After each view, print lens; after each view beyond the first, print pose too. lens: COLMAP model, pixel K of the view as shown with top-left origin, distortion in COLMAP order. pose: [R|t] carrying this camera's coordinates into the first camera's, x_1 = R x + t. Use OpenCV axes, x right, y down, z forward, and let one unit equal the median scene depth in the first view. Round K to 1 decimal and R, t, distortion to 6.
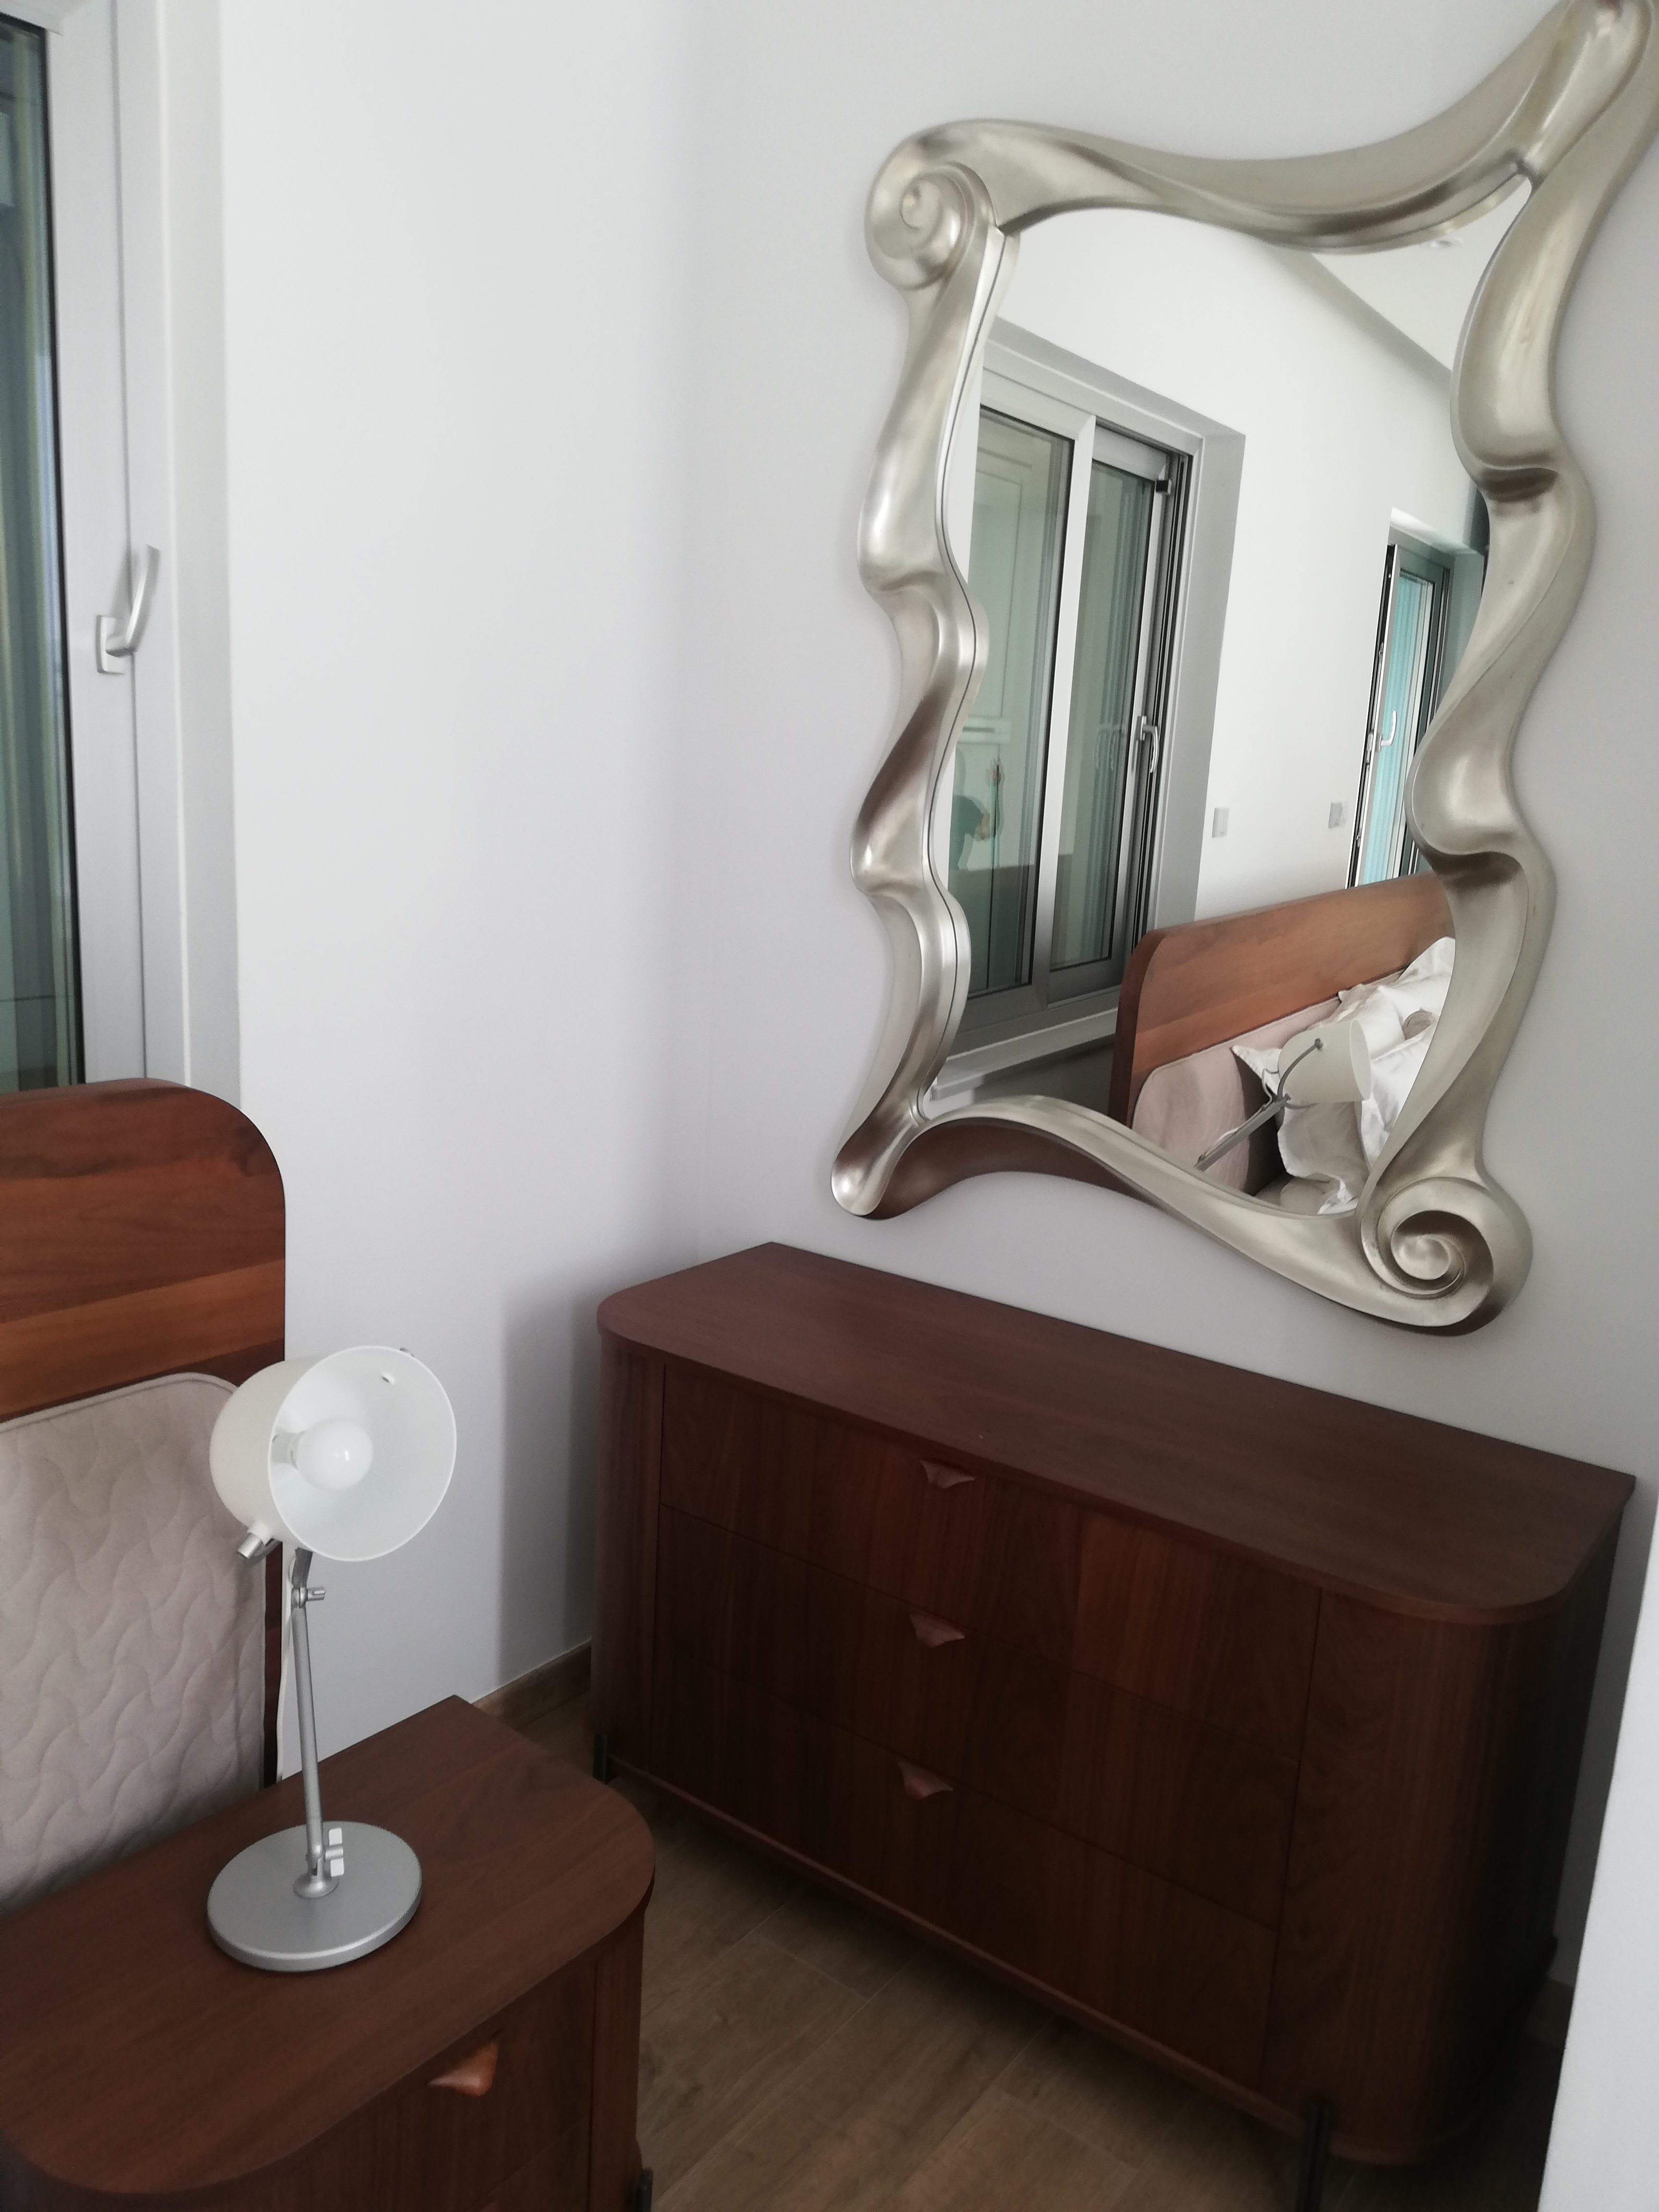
lens RADIAL K [[1653.1, 0, 829.5], [0, 1653.1, 1106.0], [0, 0, 1]] dist [0.050758, -0.080613]
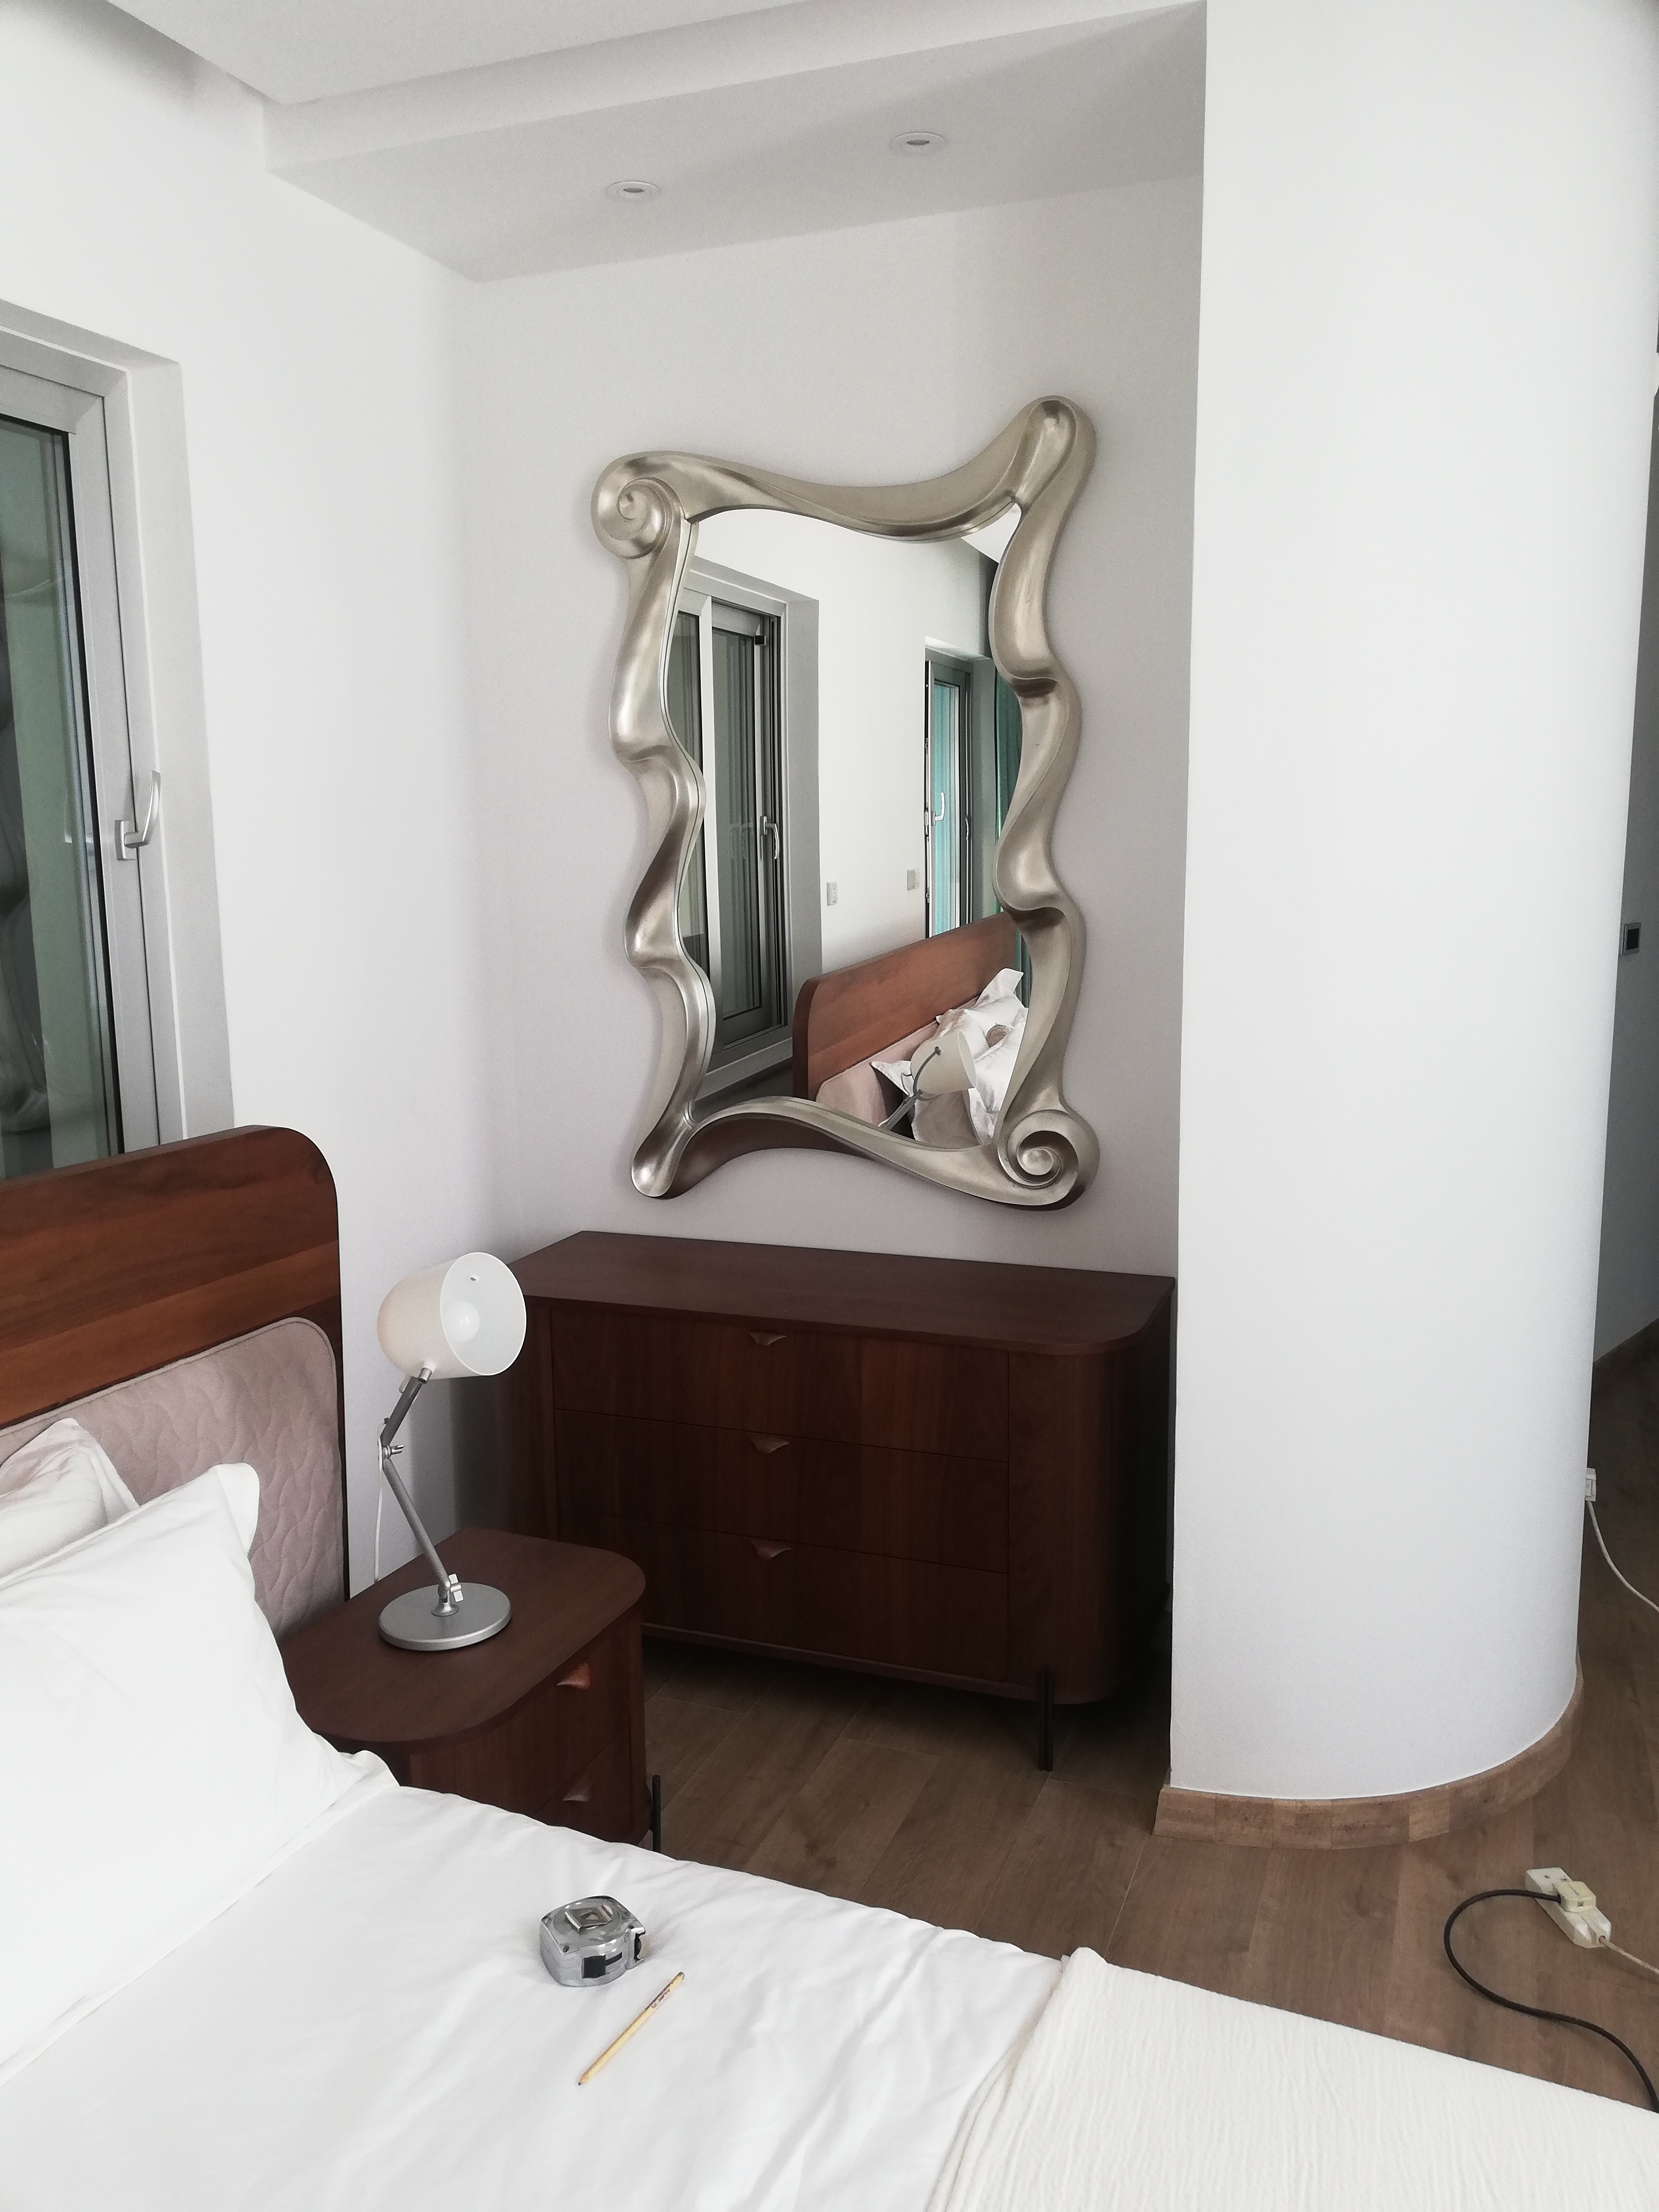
lens RADIAL K [[1625.0, 0, 829.8], [0, 1625.0, 1118.8], [0, 0, 1]] dist [0.046695, -0.150177]
pose [[0.962860, -0.112397, 0.245494, -0.192215], [0.120717, 0.992504, -0.019060, 0.050350], [-0.241511, 0.047988, 0.969211, -0.421588]]
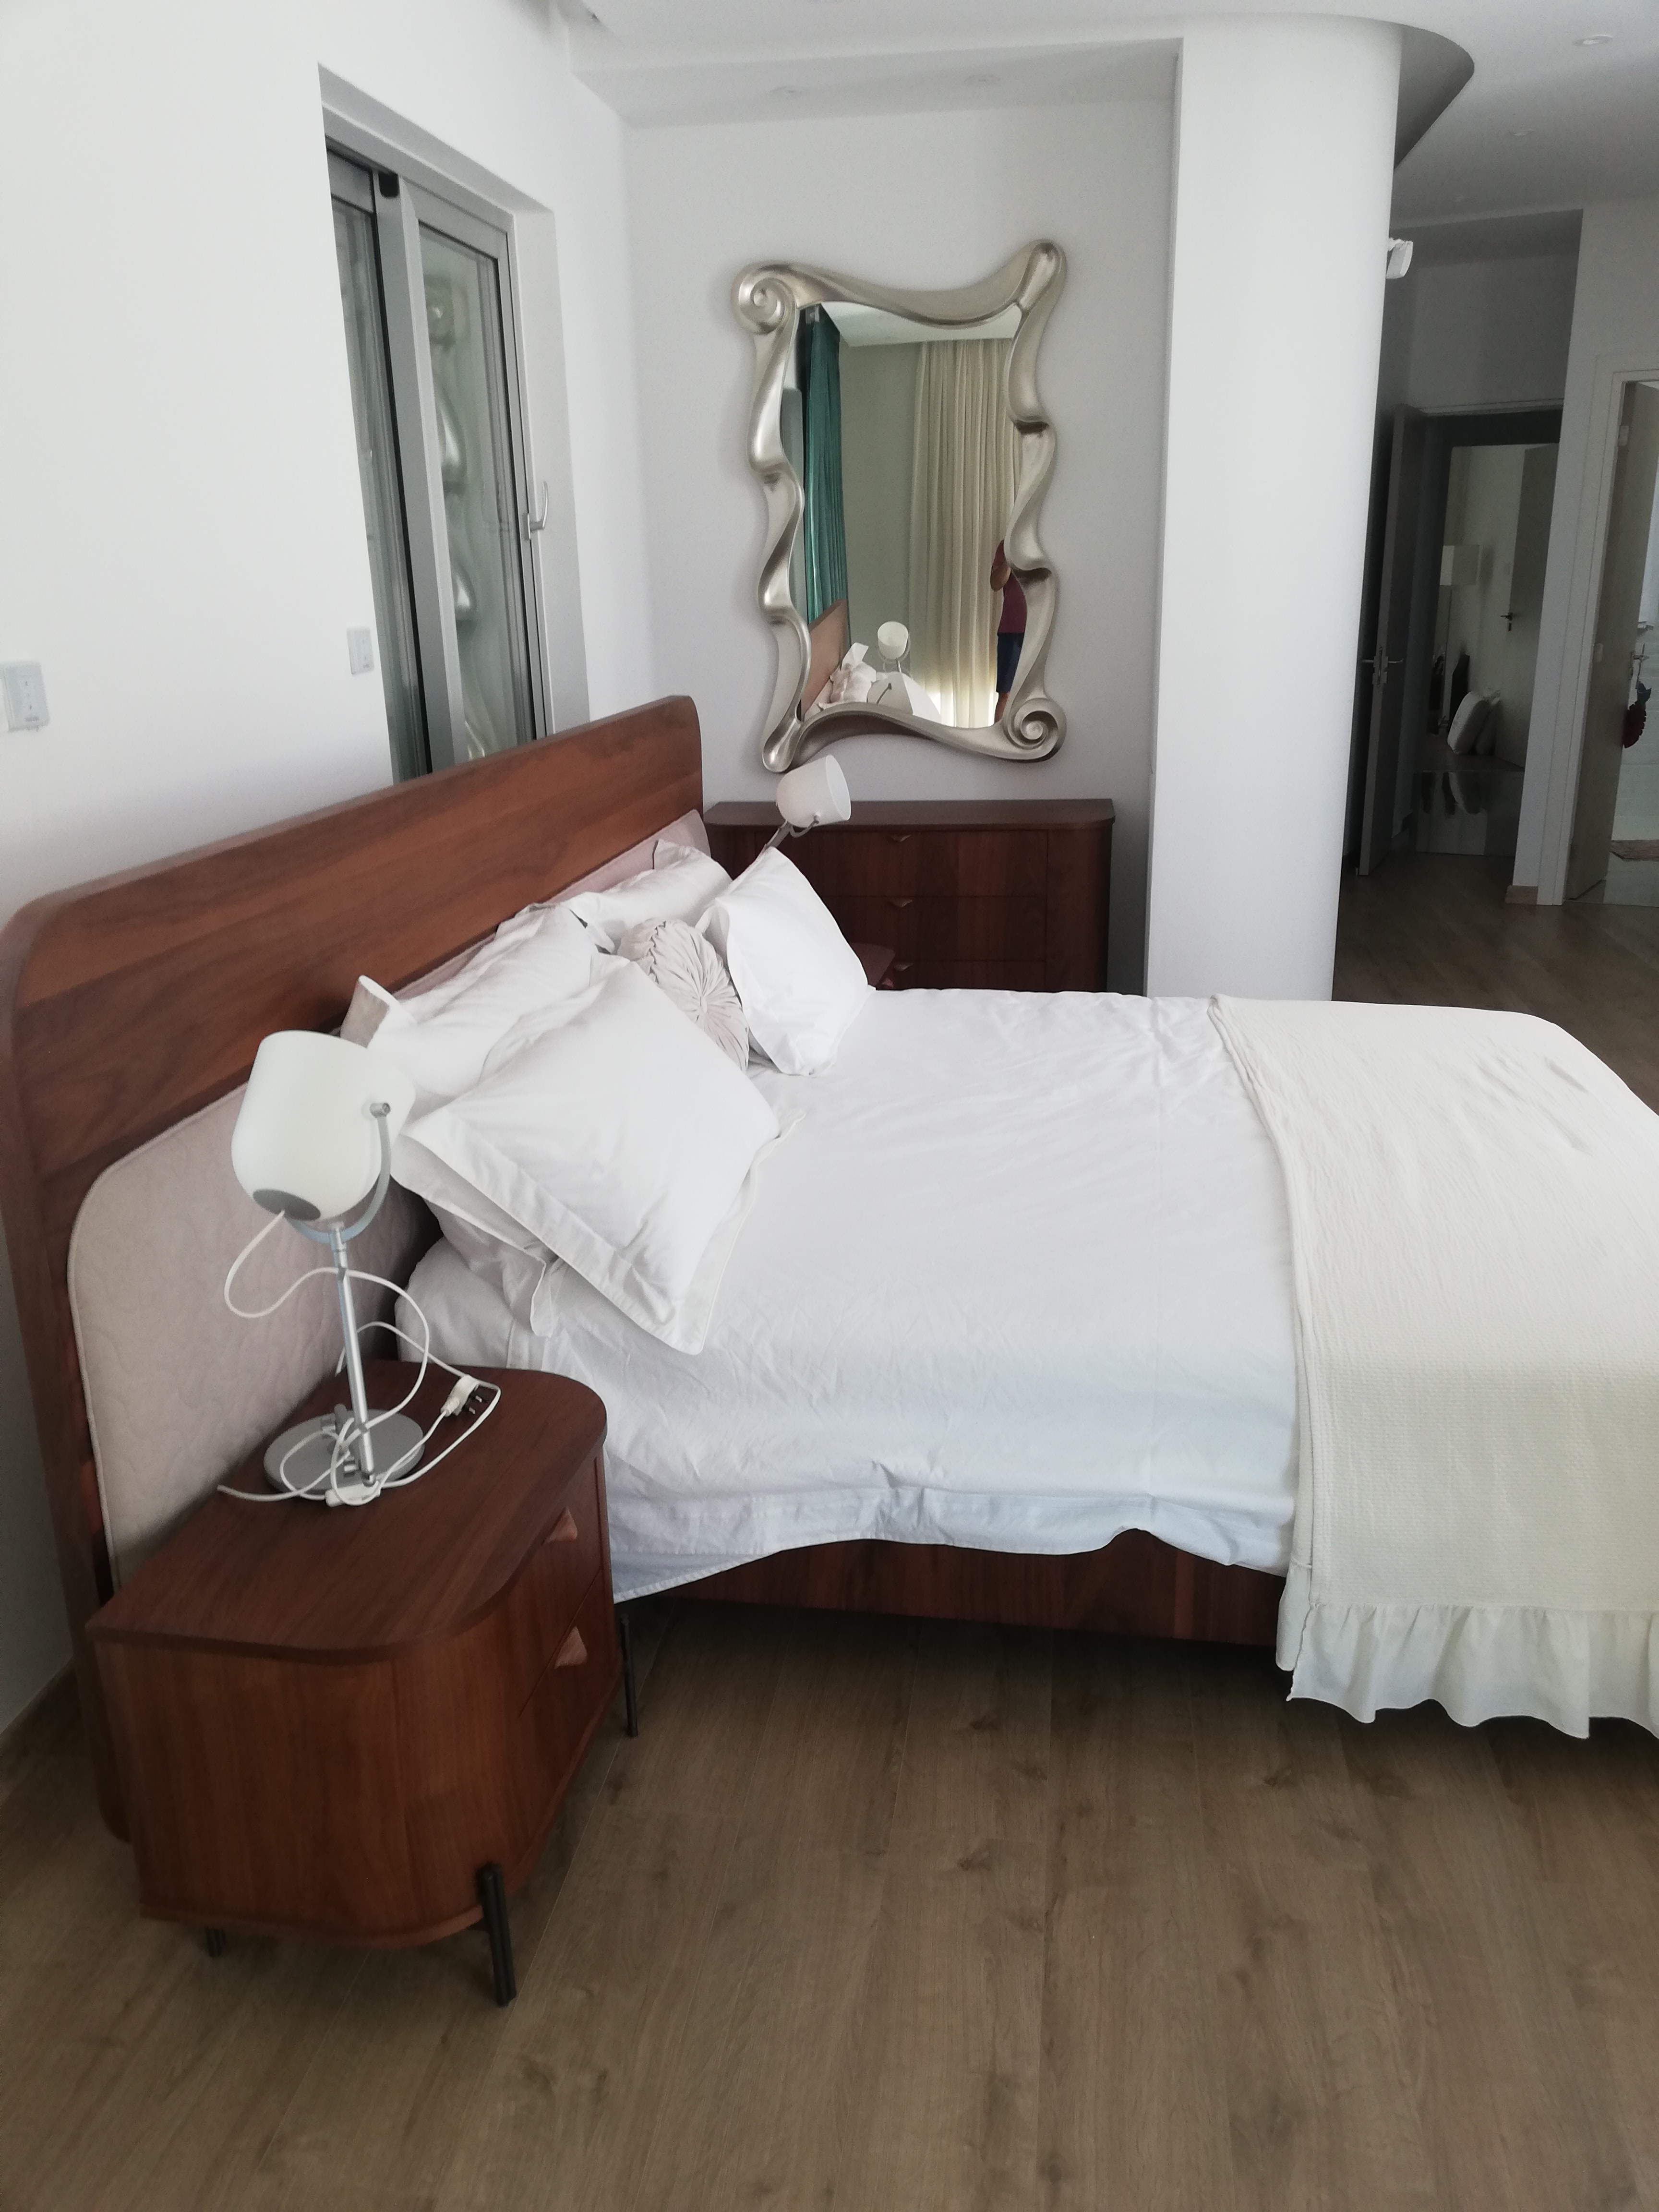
lens RADIAL K [[1653.1, 0, 829.5], [0, 1653.1, 1106.0], [0, 0, 1]] dist [0.050758, -0.080613]
pose [[0.876593, -0.226349, 0.424676, -1.060763], [0.172913, 0.971691, 0.160987, 0.171851], [-0.449094, -0.067688, 0.890917, -1.110362]]
